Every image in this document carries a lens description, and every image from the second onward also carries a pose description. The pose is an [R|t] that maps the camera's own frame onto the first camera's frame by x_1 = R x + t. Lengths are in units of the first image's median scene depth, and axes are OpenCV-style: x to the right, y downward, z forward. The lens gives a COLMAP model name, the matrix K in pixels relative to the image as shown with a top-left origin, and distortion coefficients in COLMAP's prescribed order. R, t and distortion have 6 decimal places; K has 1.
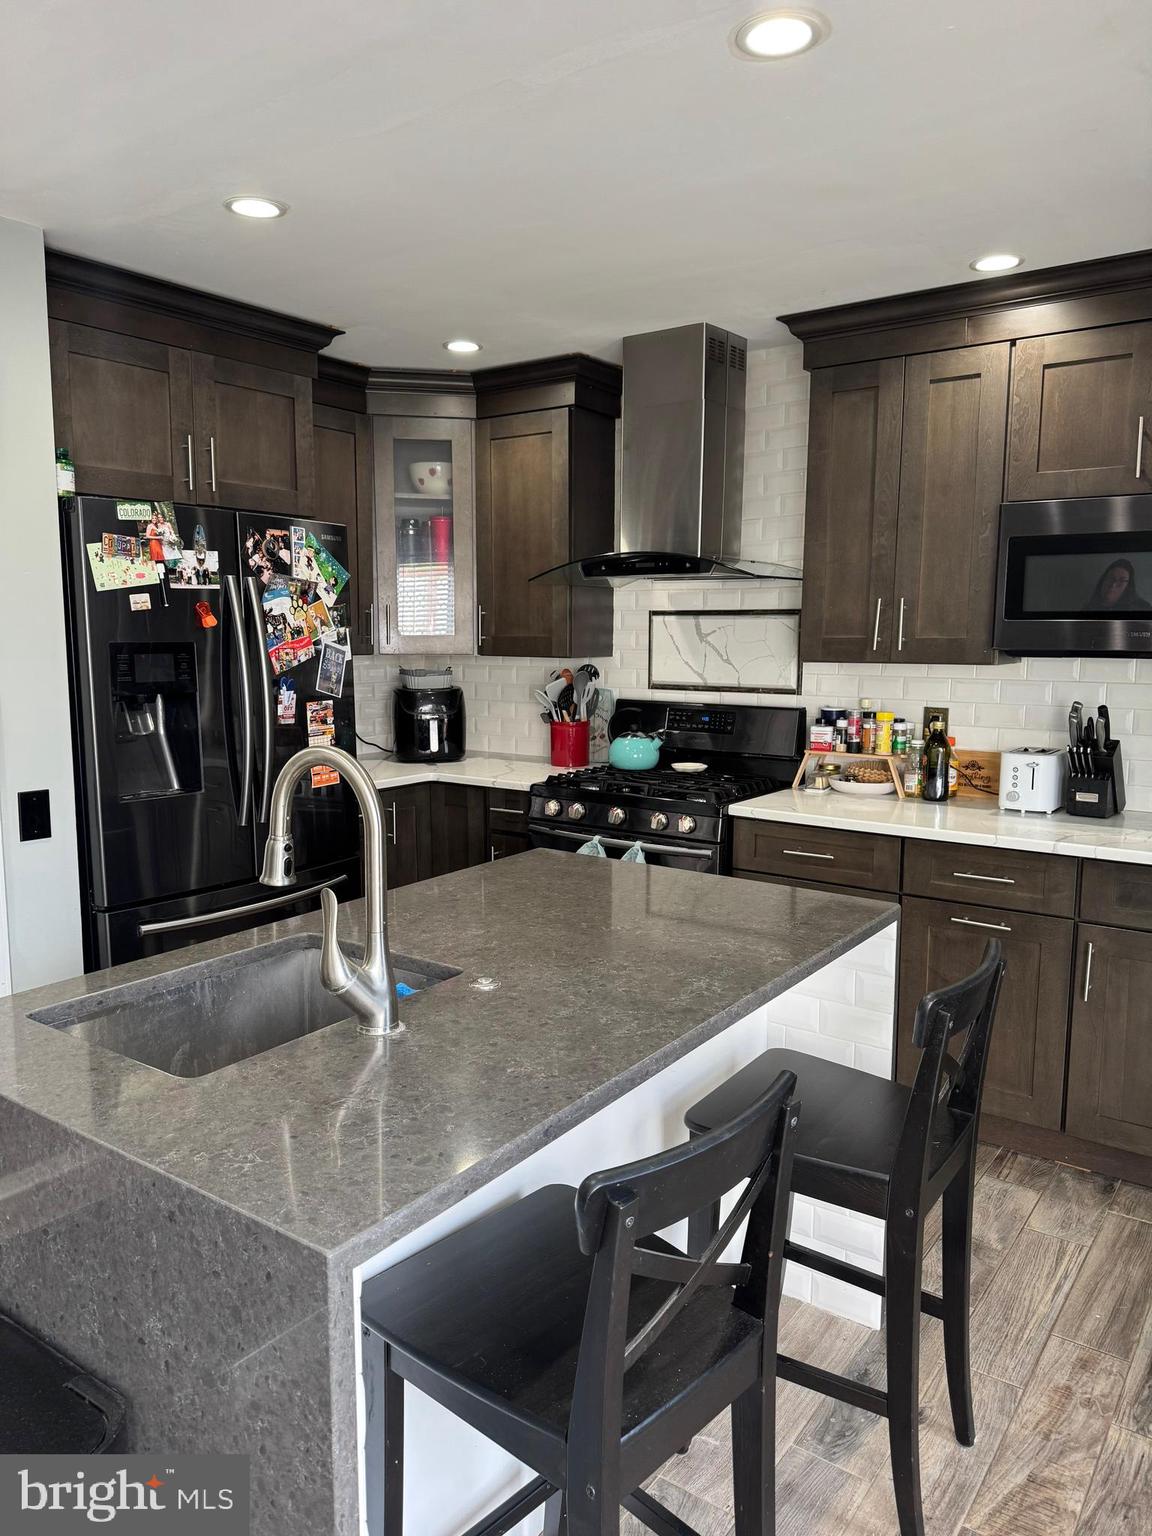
lens RADIAL K [[1080.1, 0, 576.0], [0, 1080.1, 774.0], [0, 0, 1]] dist [-0.003283, -0.007625]
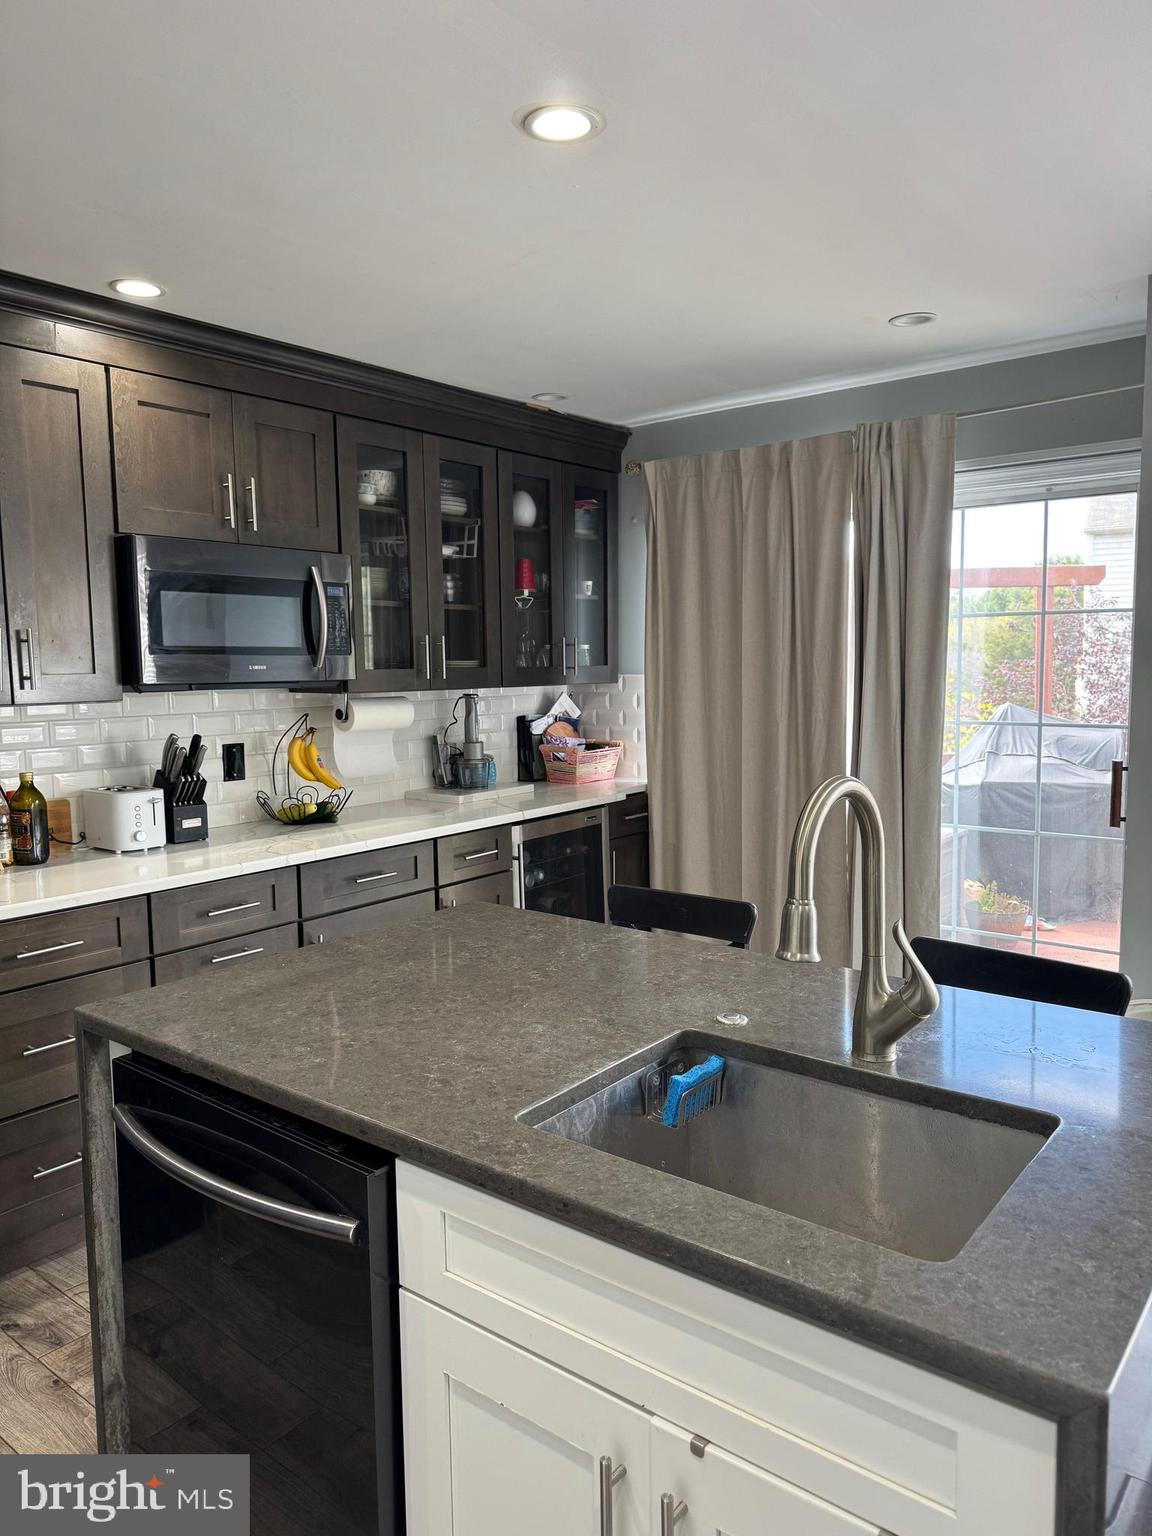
lens RADIAL K [[1080.1, 0, 576.0], [0, 1080.1, 762.6], [0, 0, 1]] dist [-0.003283, -0.007625]
pose [[0.044267, -0.092385, 0.994739, -0.559396], [0.148052, 0.985327, 0.084923, -0.071803], [-0.987988, 0.143513, 0.057295, 0.575721]]
